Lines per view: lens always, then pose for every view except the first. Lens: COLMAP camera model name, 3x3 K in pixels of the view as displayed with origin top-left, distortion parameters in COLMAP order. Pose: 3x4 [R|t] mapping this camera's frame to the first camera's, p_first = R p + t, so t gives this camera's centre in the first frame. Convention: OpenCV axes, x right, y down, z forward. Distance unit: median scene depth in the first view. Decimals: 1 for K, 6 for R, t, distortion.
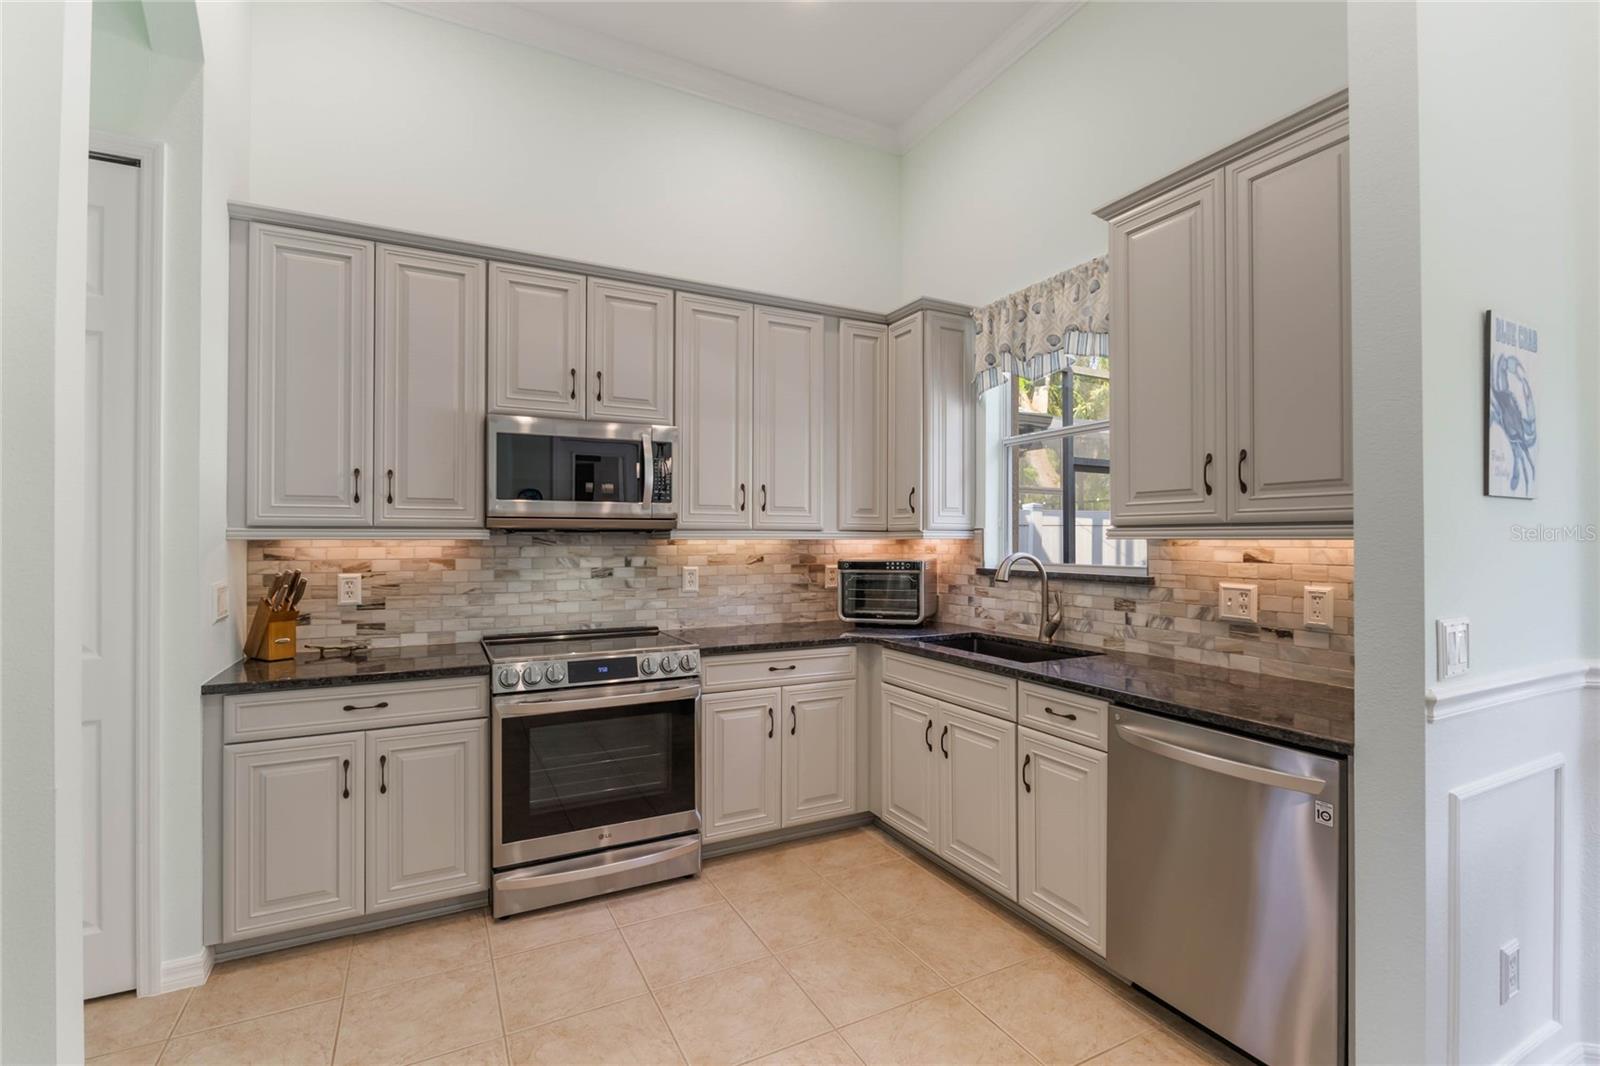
lens RADIAL K [[736.7, 0, 800.3], [0, 736.7, 538.5], [0, 0, 1]] dist [-0.003303, -0.000635]
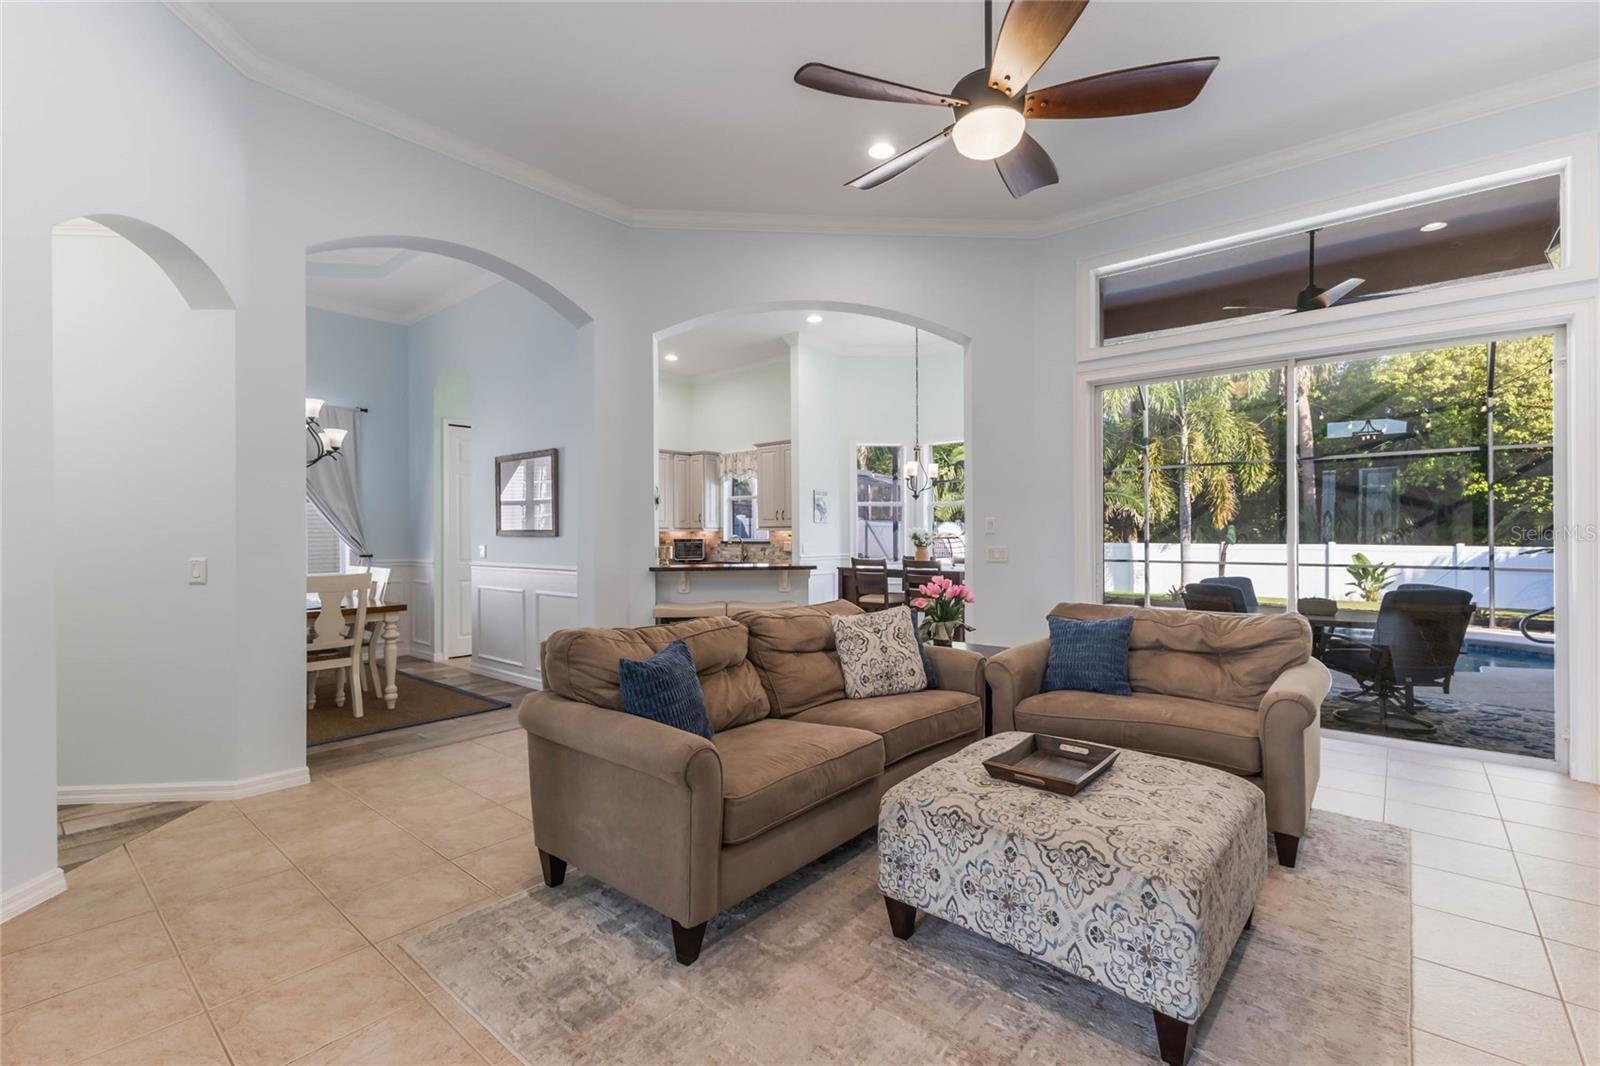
lens RADIAL K [[698.6, 0, 803.2], [0, 698.6, 537.5], [0, 0, 1]] dist [-0.000193, 0.000037]
pose [[0.927774, -0.004382, 0.373116, -0.502289], [0.002902, 0.999986, 0.004528, 0.013883], [-0.373130, -0.003118, 0.927774, -1.728857]]
